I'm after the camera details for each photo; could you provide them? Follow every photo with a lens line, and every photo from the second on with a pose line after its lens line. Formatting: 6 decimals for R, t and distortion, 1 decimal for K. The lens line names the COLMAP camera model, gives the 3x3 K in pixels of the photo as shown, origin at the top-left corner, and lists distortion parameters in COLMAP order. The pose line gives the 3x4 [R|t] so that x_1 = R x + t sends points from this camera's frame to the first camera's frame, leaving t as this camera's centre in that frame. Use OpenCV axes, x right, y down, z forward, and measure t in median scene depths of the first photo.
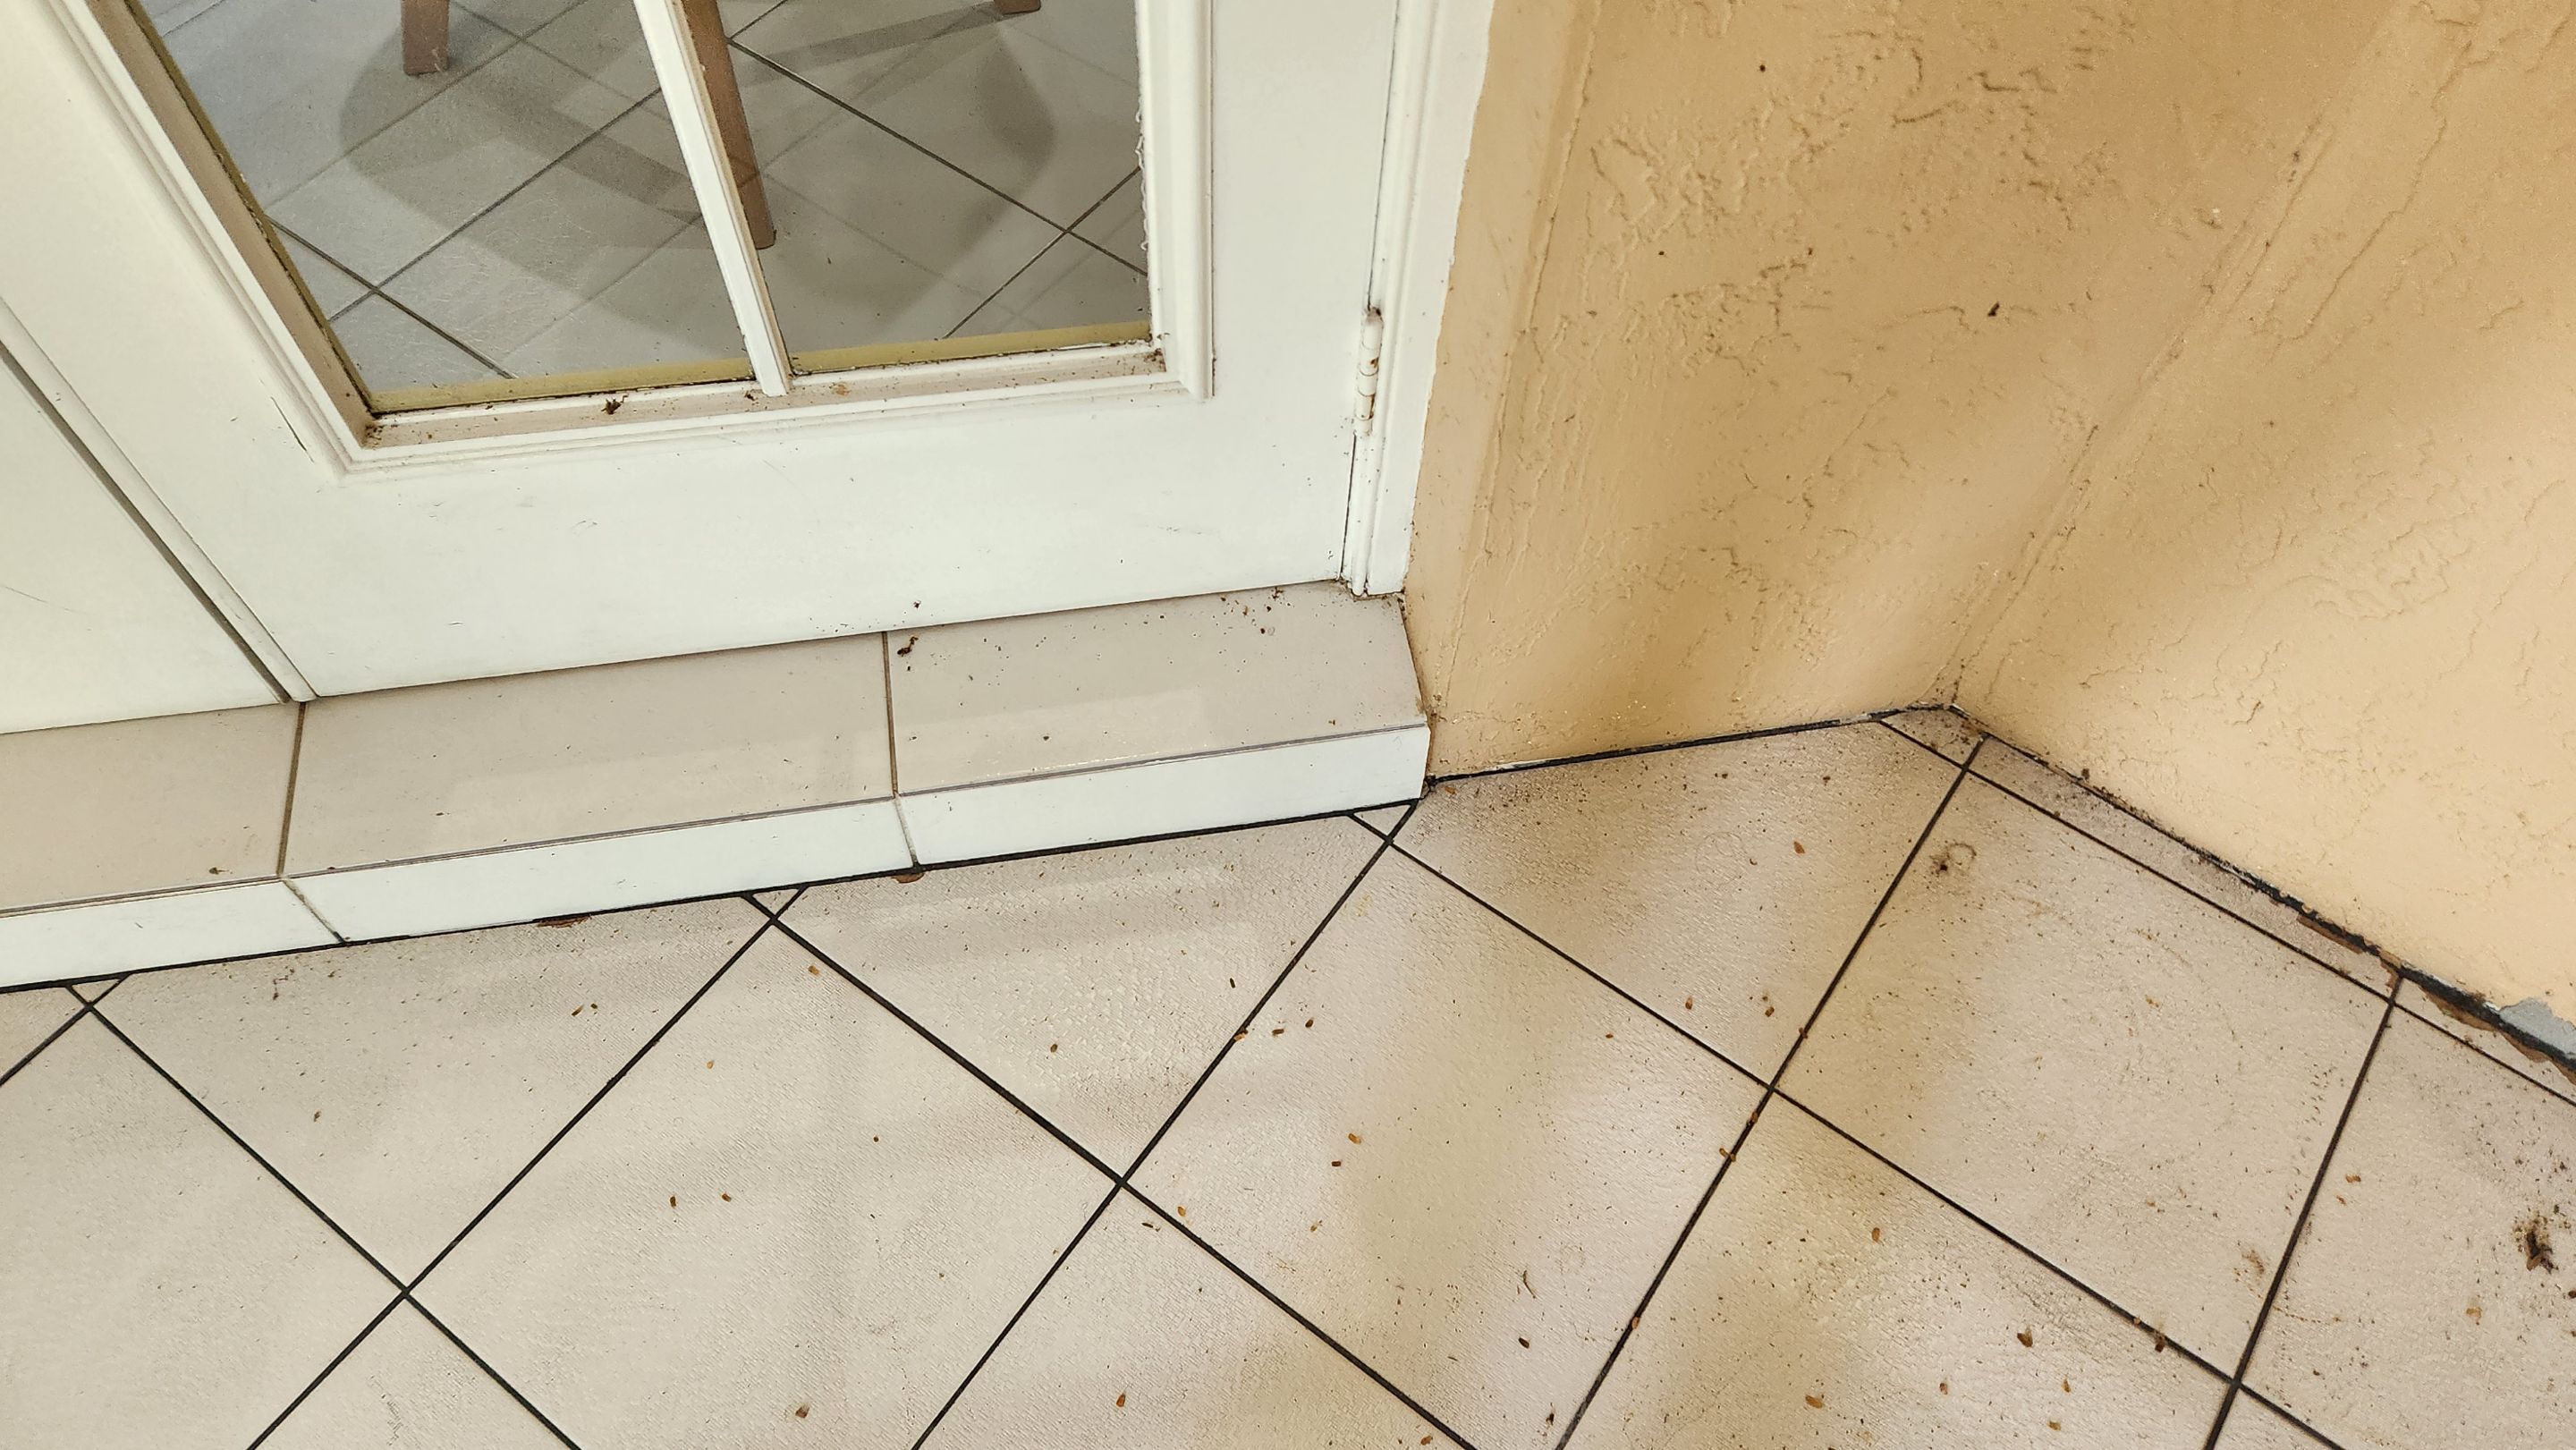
lens RADIAL K [[1705.9, 0, 1278.5], [0, 1705.9, 716.0], [0, 0, 1]] dist [0.075602, -0.072623]
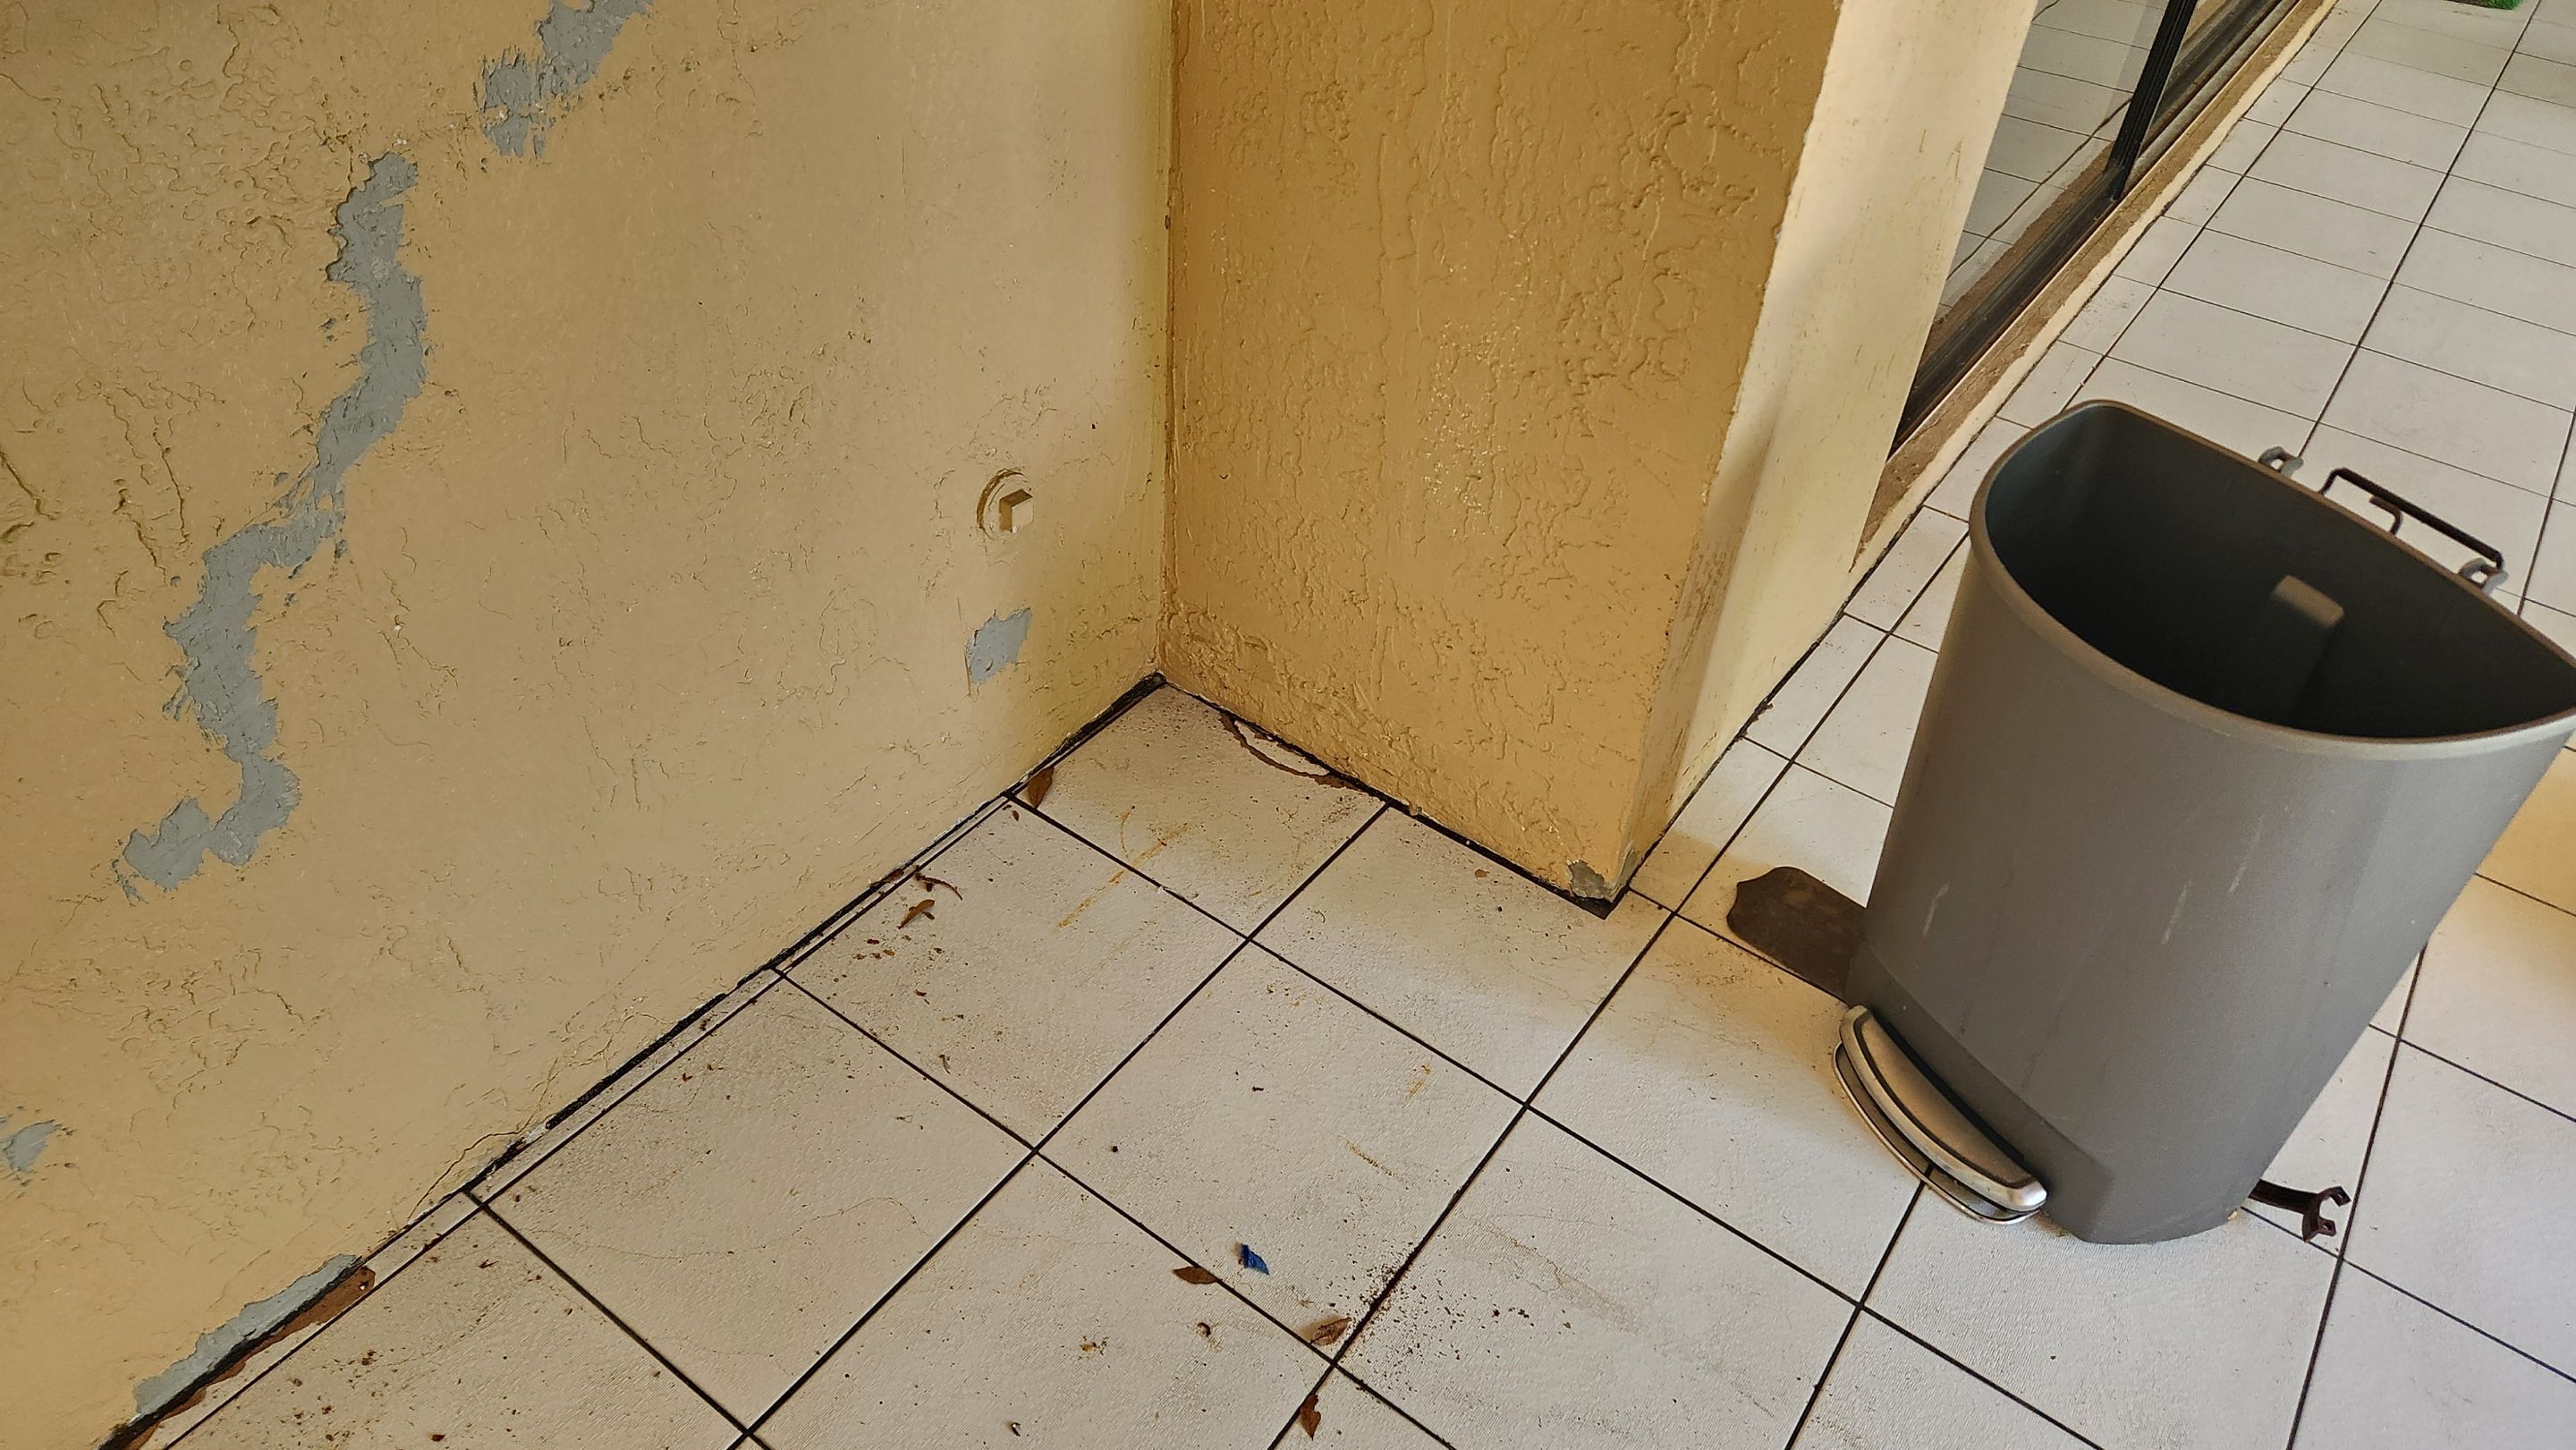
lens RADIAL K [[1705.9, 0, 1267.9], [0, 1705.9, 703.9], [0, 0, 1]] dist [0.075602, -0.072623]
pose [[-0.002014, -0.655213, 0.755441, 0.192294], [0.806071, 0.446020, 0.388993, 0.119644], [-0.591816, 0.609722, 0.527250, -0.213381]]
